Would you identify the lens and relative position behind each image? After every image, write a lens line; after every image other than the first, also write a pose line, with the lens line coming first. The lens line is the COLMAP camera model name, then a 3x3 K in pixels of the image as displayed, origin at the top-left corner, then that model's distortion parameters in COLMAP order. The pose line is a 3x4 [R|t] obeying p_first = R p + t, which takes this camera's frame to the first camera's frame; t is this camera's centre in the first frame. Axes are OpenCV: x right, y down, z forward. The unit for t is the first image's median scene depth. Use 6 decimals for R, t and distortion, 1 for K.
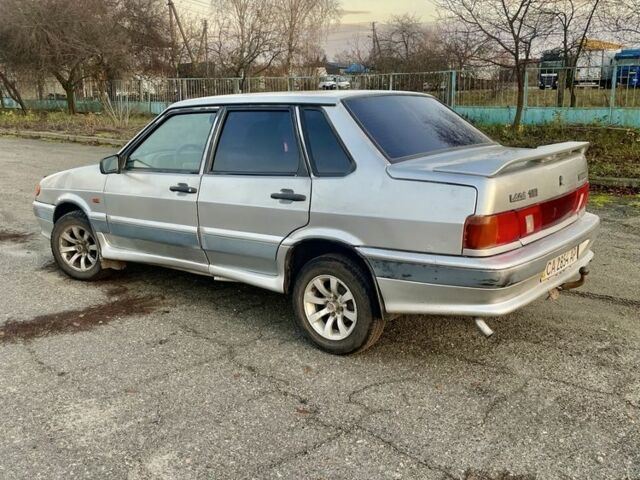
lens RADIAL K [[663.0, 0, 311.9], [0, 663.0, 239.9], [0, 0, 1]] dist [0.065897, -0.028182]
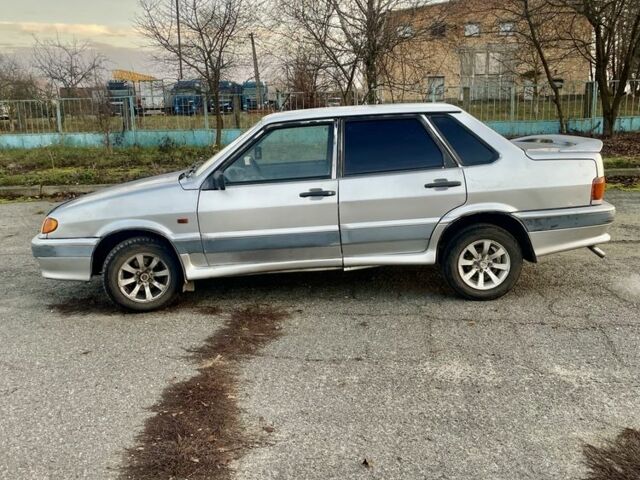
lens RADIAL K [[663.0, 0, 311.9], [0, 663.0, 239.9], [0, 0, 1]] dist [0.065897, -0.028182]
pose [[0.780359, -0.138118, 0.609888, -0.978082], [0.163379, 0.986459, 0.014354, -0.019512], [-0.603612, 0.088441, 0.792358, 0.149960]]
